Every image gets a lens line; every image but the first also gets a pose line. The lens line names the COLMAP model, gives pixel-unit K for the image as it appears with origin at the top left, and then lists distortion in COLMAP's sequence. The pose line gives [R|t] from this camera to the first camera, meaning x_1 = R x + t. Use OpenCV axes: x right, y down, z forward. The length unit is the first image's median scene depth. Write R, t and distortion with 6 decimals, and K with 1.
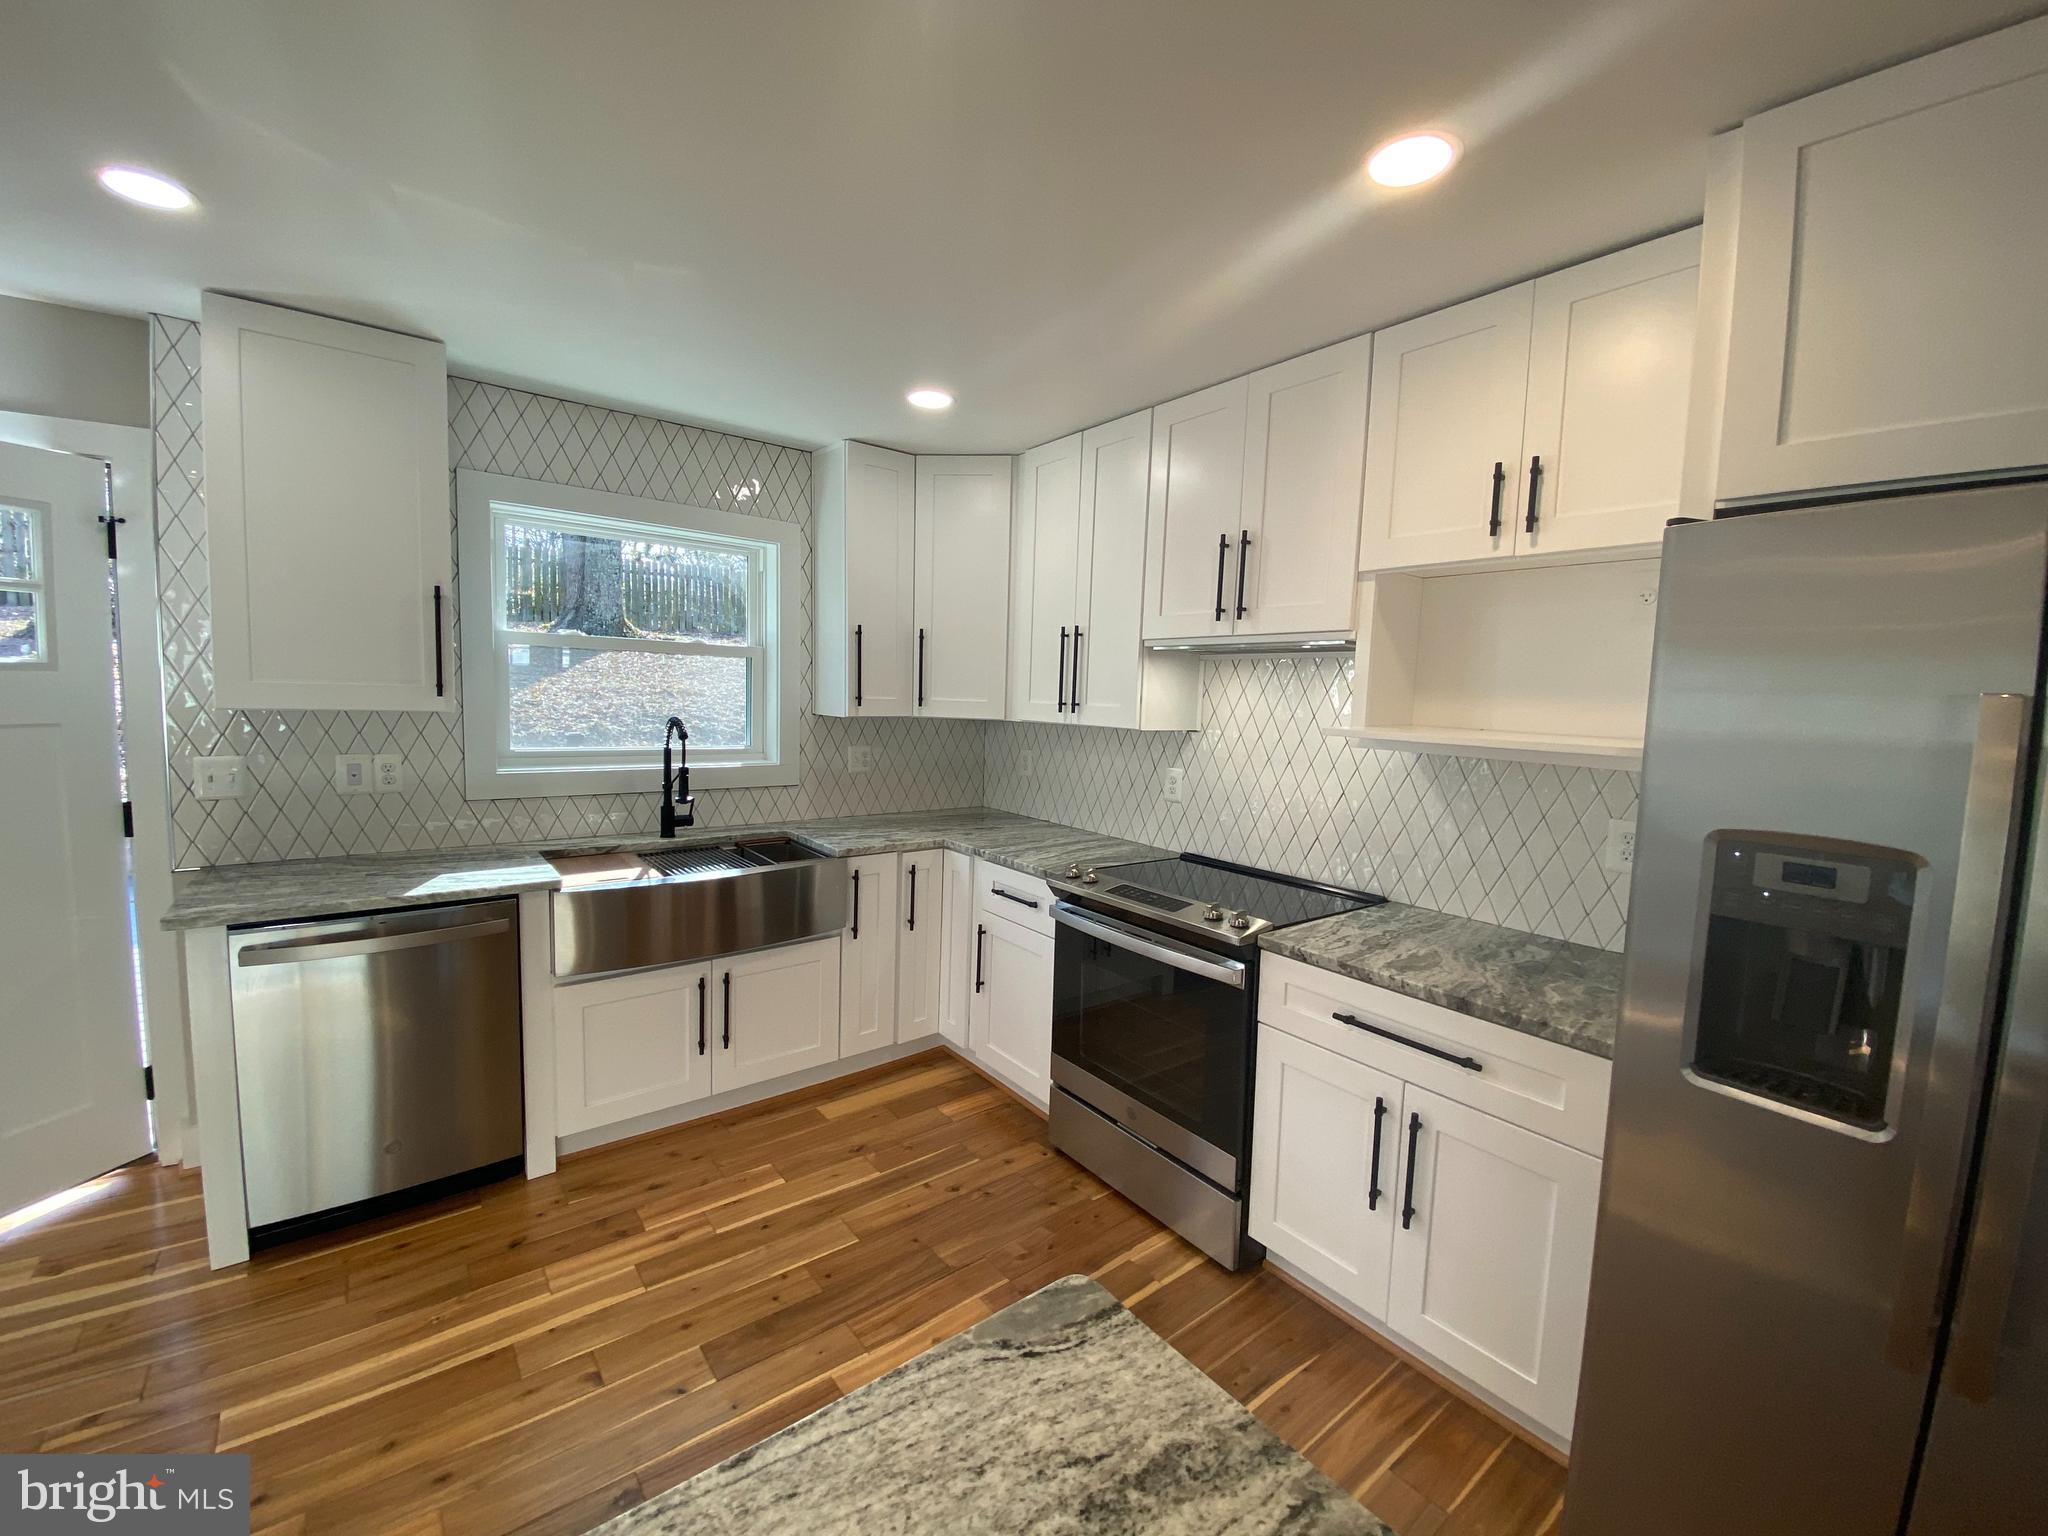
lens RADIAL K [[838.9, 0, 1024.0], [0, 838.9, 768.0], [0, 0, 1]] dist [0.000842, -0.016570]
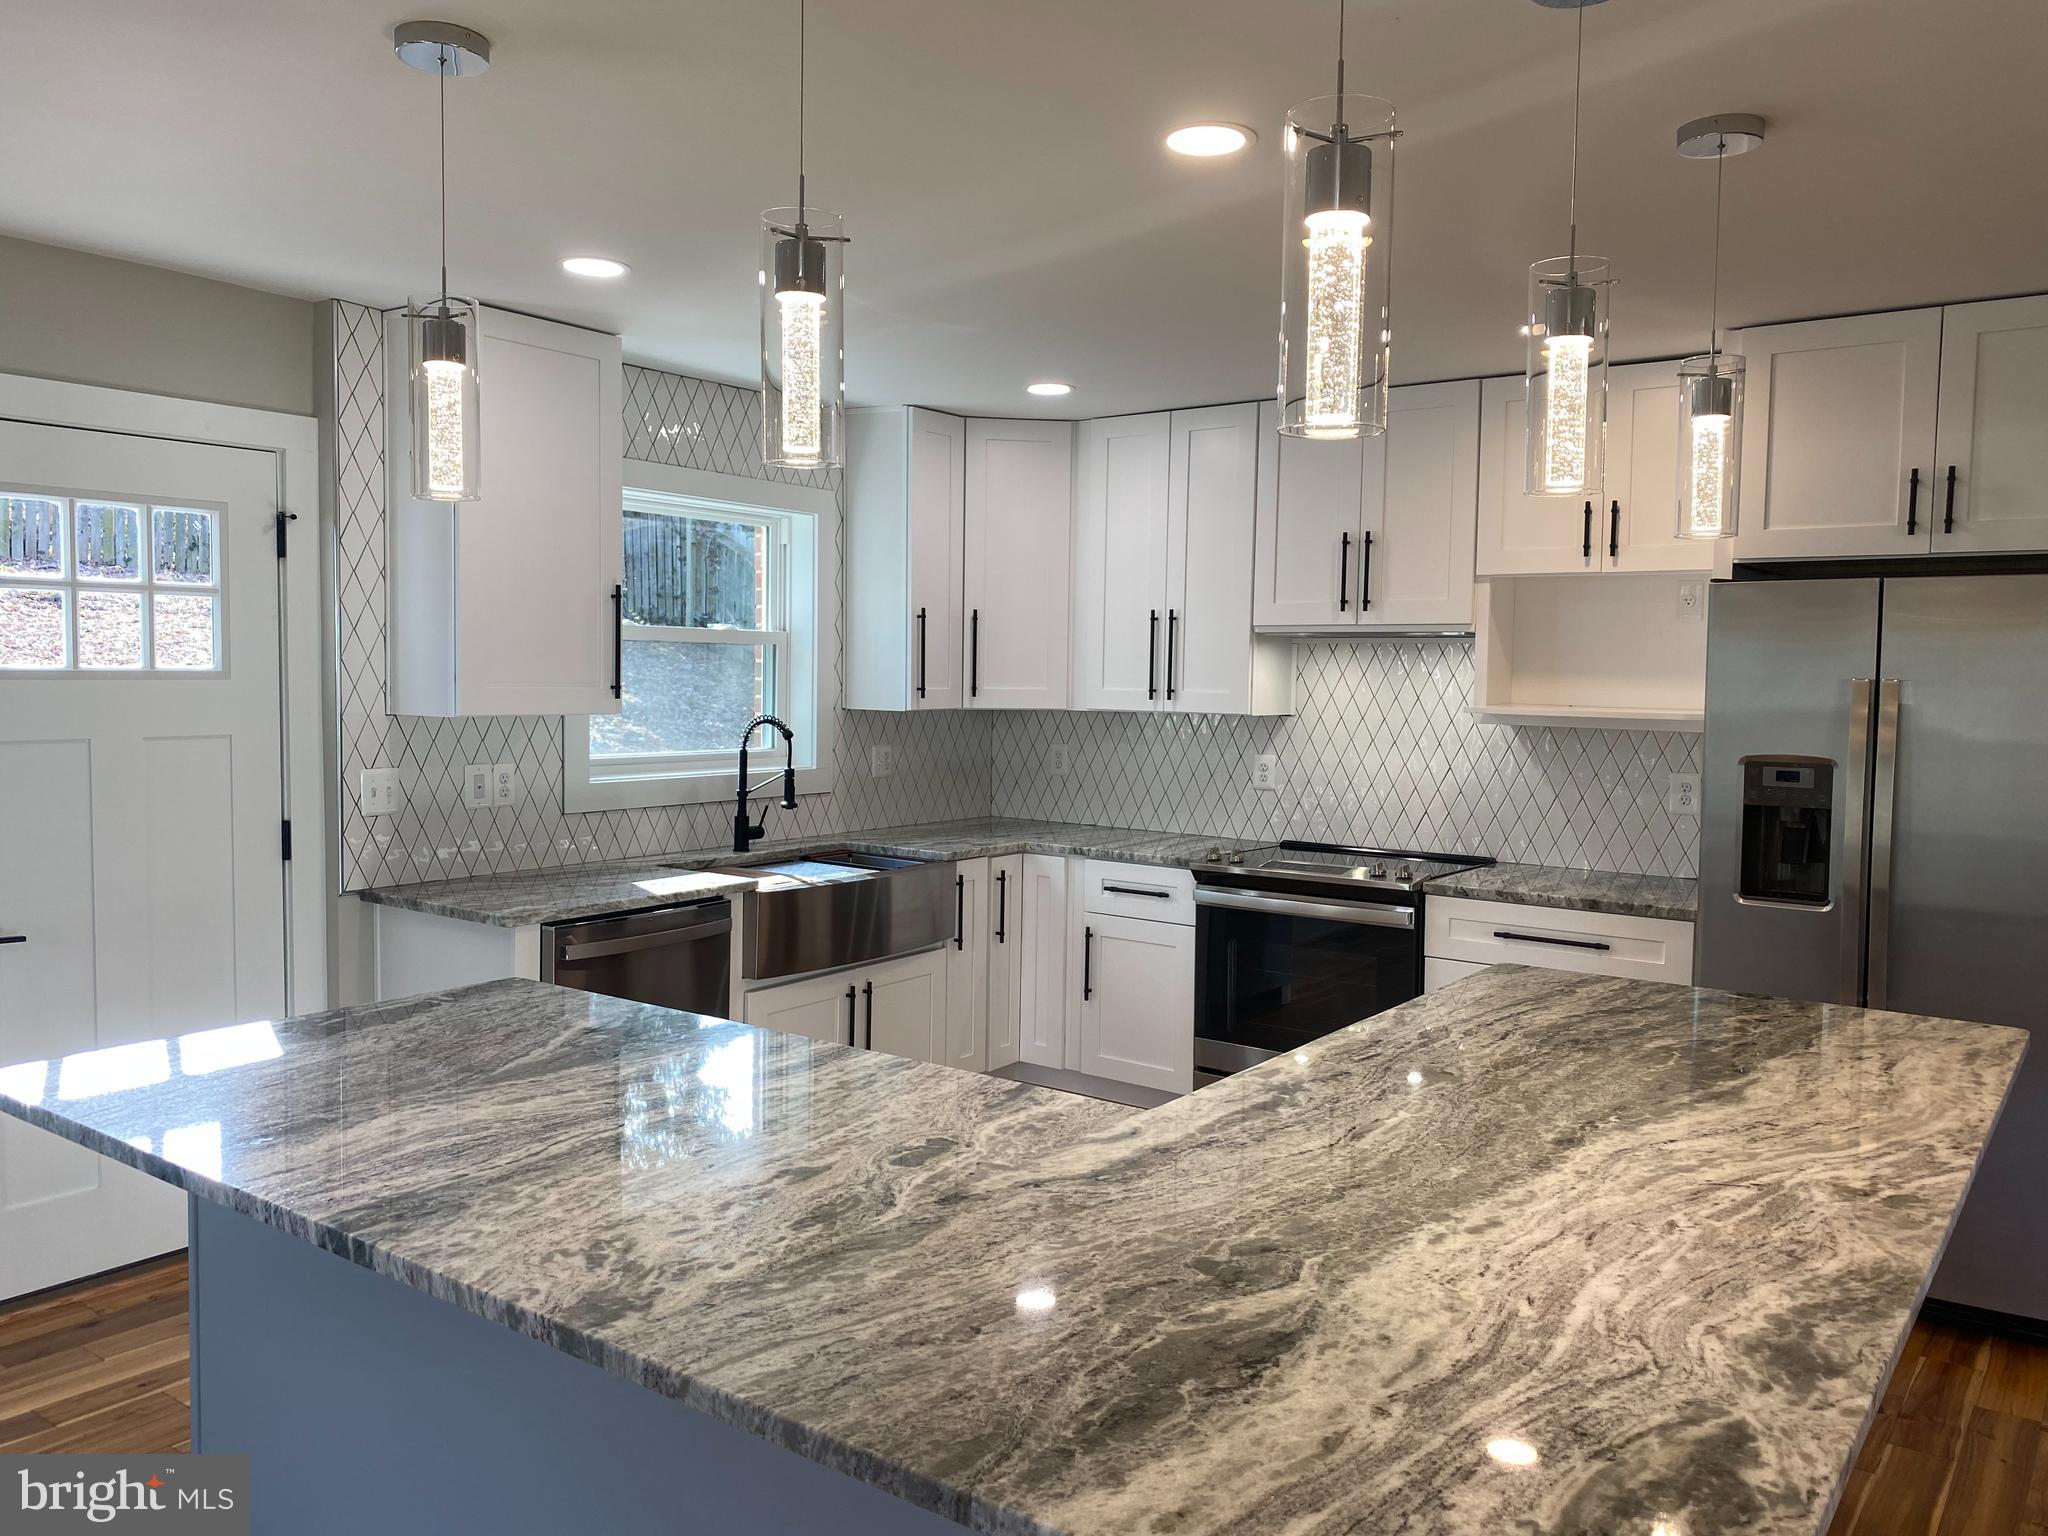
lens RADIAL K [[1548.4, 0, 1024.0], [0, 1548.4, 768.0], [0, 0, 1]] dist [-0.057711, -0.000015]
pose [[0.964744, -0.035298, 0.260812, -0.604773], [0.040642, 0.999059, -0.015124, 0.033851], [-0.260033, 0.025191, 0.965271, -0.704181]]
